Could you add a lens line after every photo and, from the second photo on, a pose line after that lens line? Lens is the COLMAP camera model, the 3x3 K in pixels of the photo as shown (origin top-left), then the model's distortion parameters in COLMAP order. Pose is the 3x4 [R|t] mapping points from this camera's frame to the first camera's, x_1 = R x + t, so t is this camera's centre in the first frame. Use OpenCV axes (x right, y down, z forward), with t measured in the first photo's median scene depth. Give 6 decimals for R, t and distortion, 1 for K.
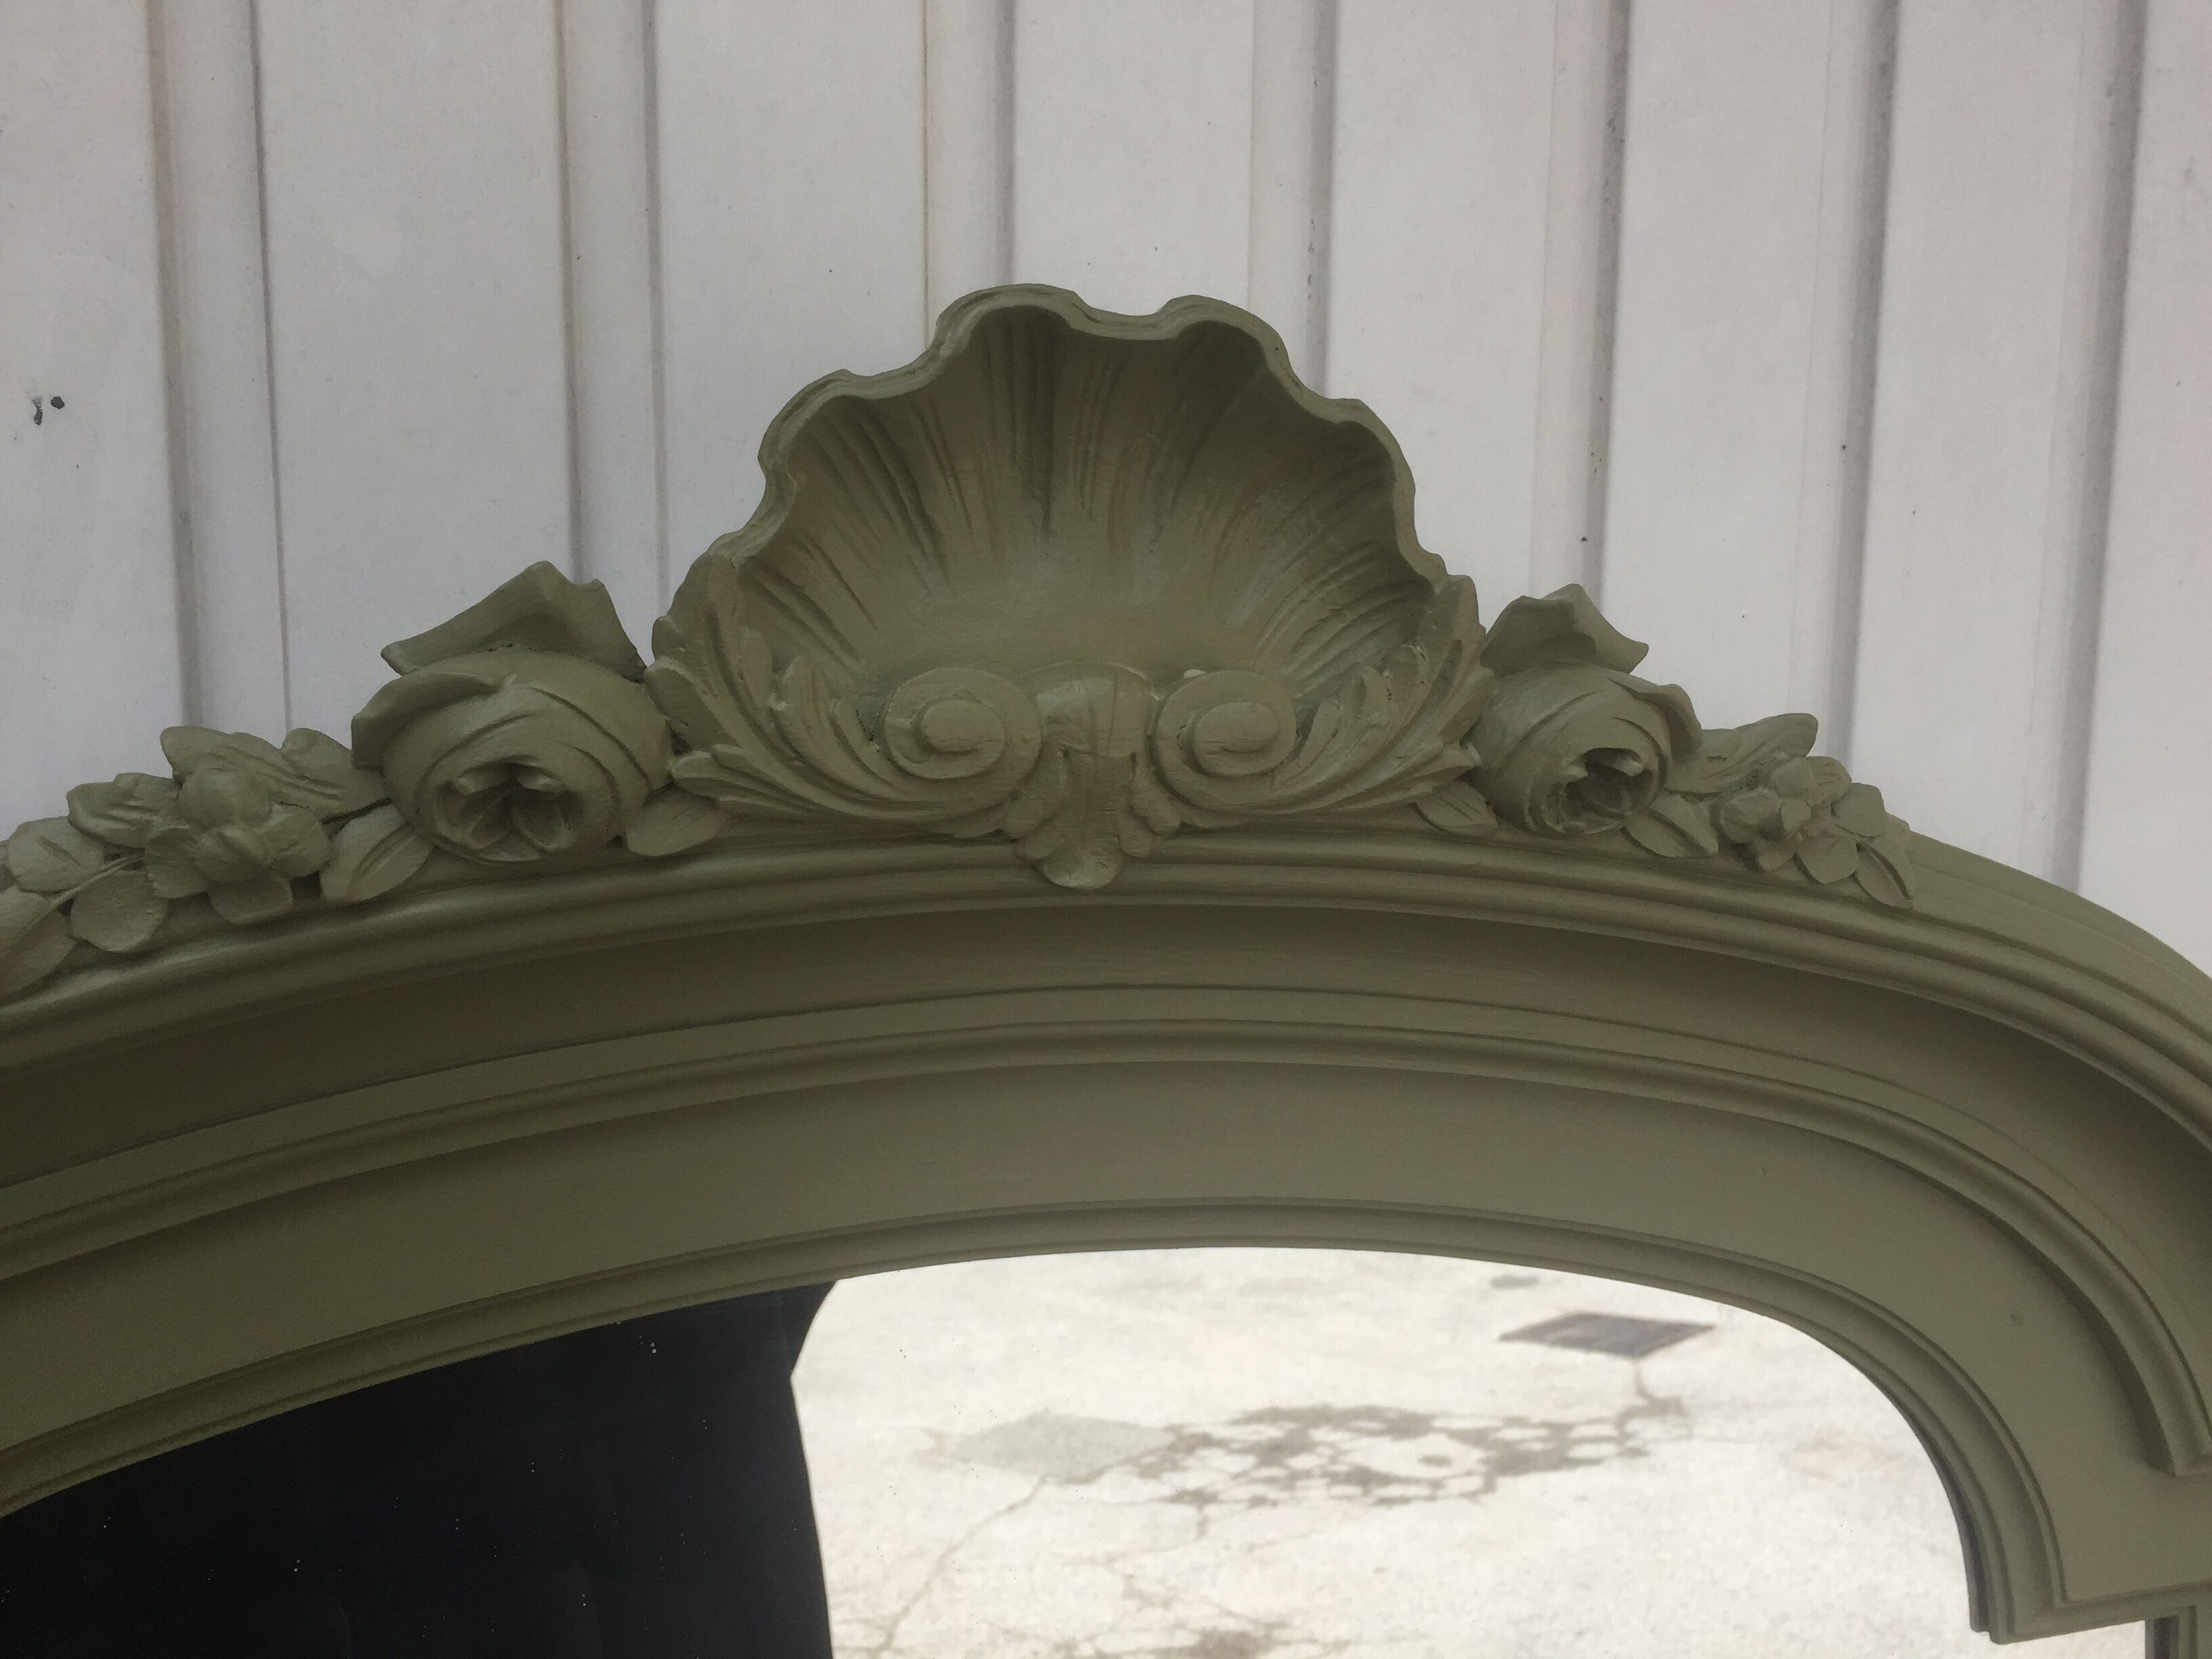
lens RADIAL K [[1816.5, 0, 1106.0], [0, 1816.5, 829.5], [0, 0, 1]] dist [0.013800, 0.004597]
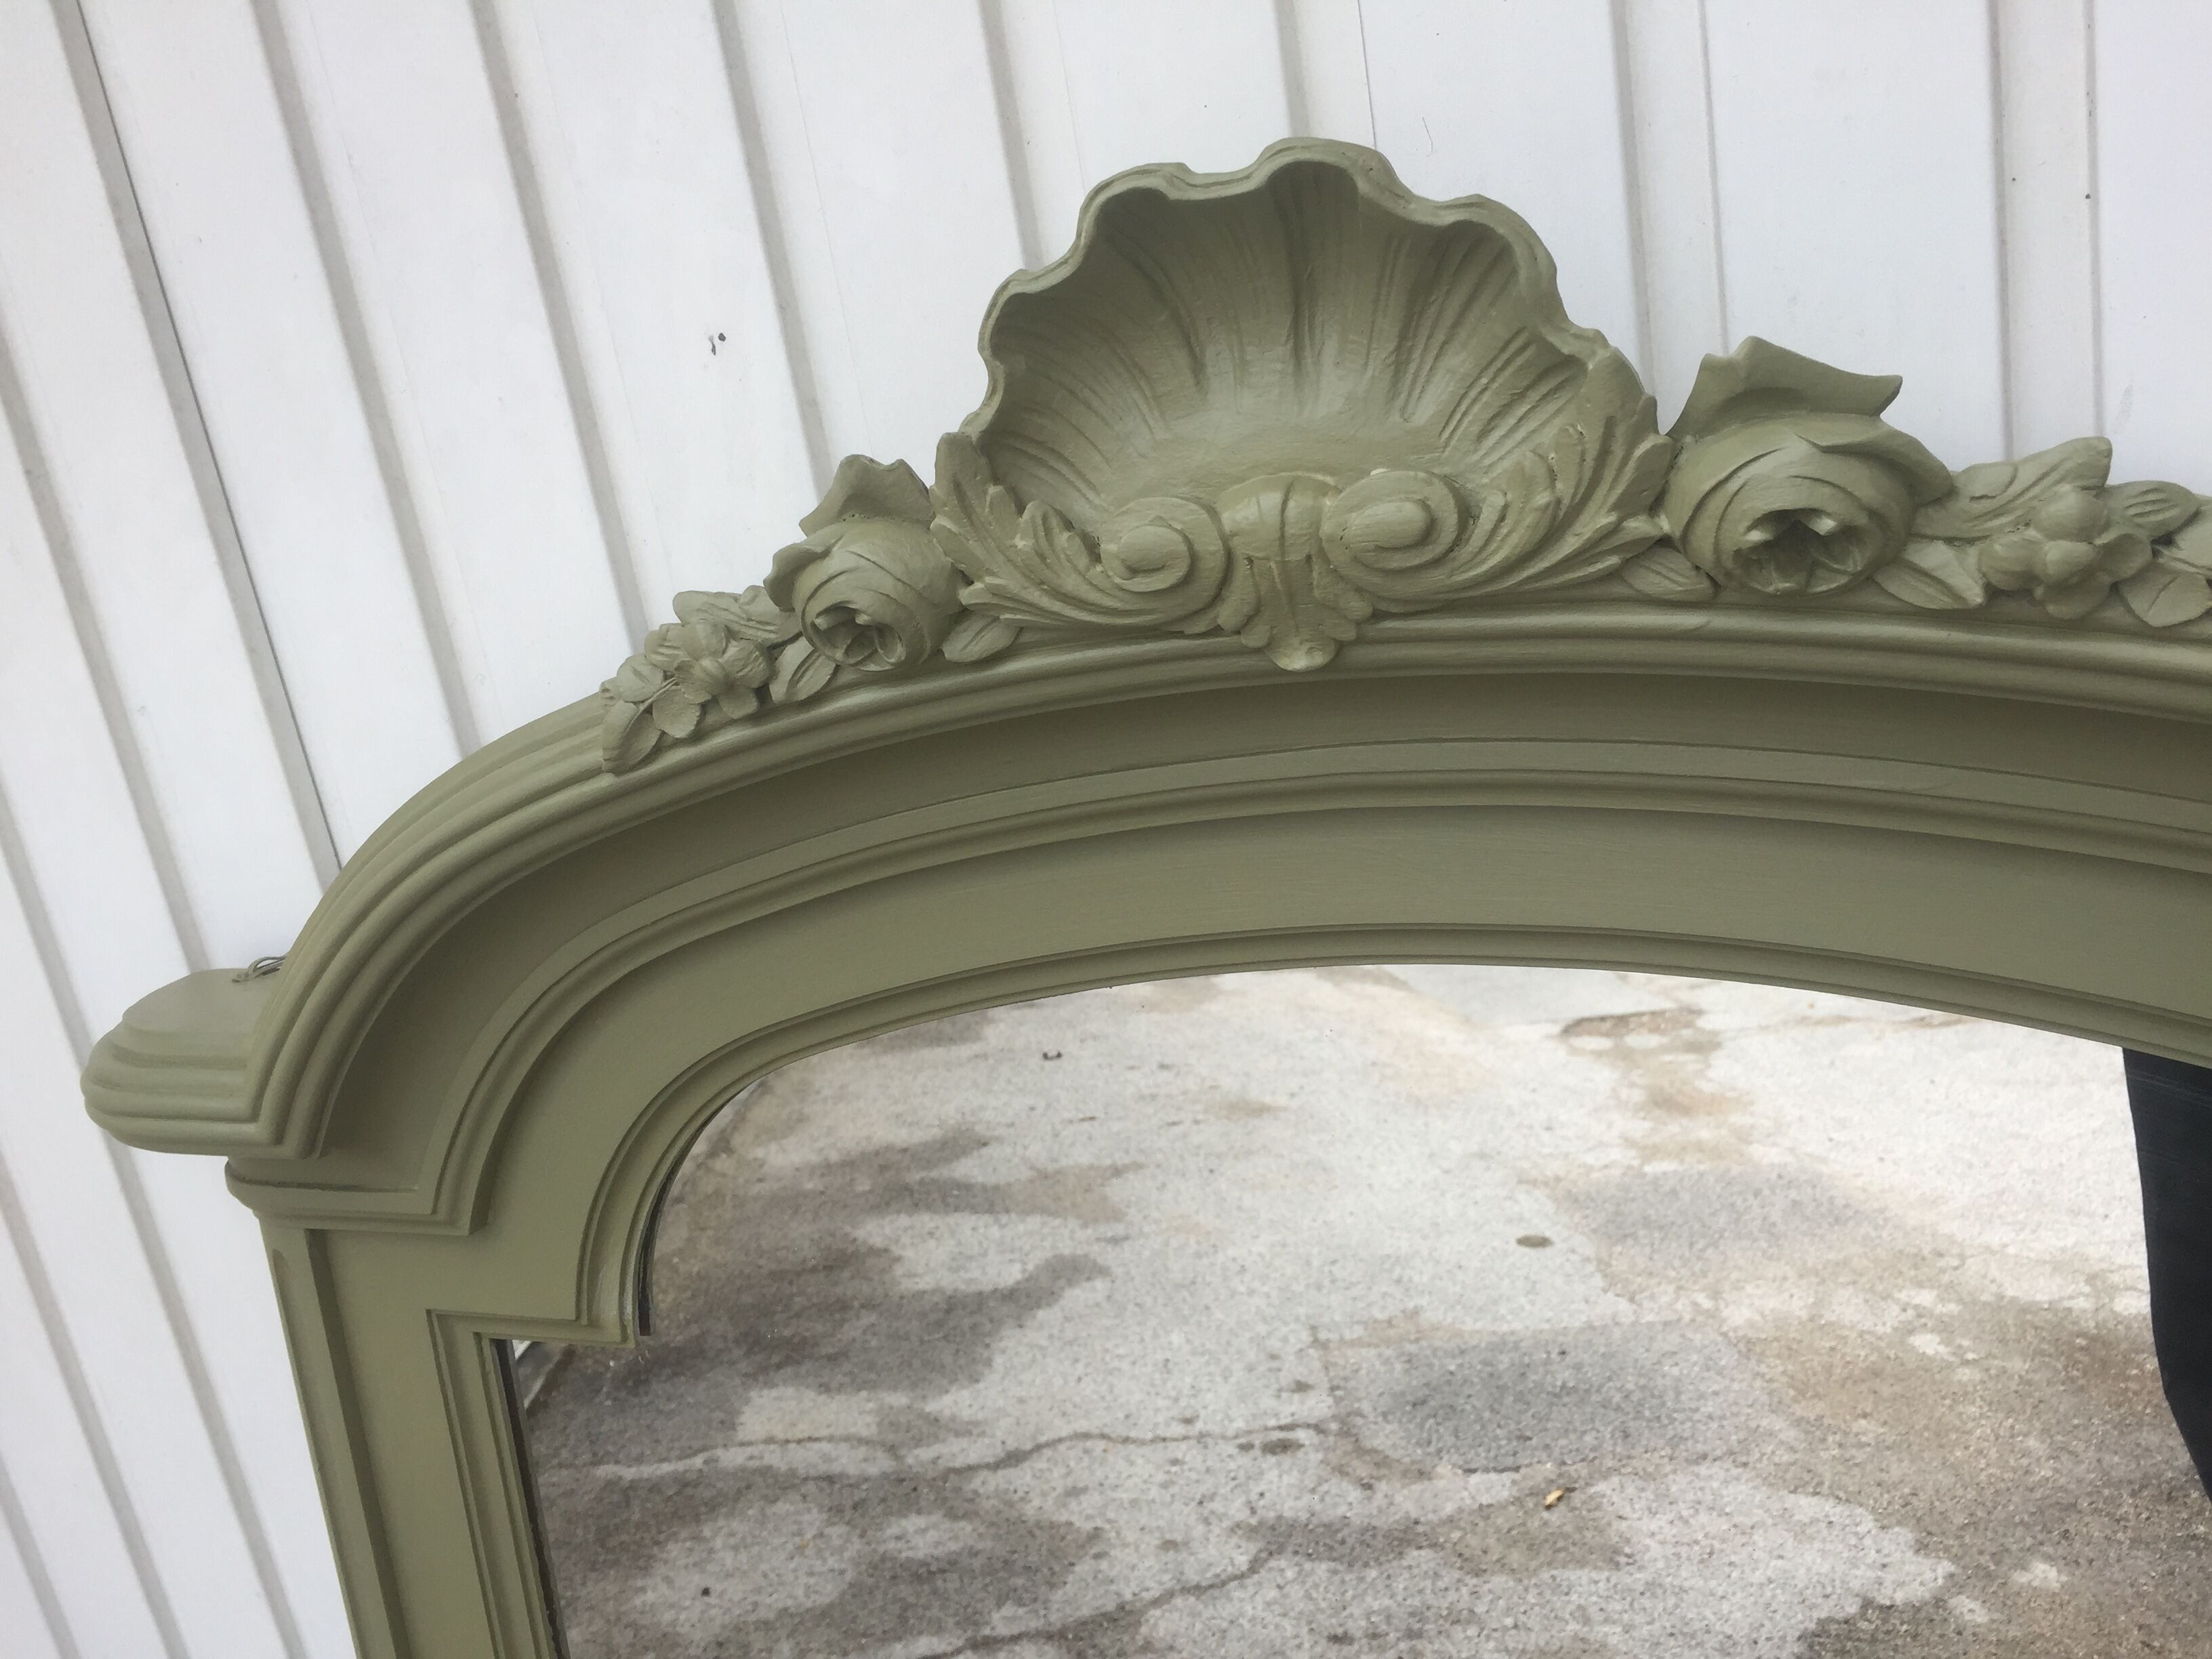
lens RADIAL K [[1816.5, 0, 1106.0], [0, 1816.5, 829.5], [0, 0, 1]] dist [0.013800, 0.004597]
pose [[0.783139, 0.037993, -0.620685, 0.633366], [0.088866, 0.981049, 0.172177, -0.081046], [0.615464, -0.189996, 0.764922, 0.016418]]
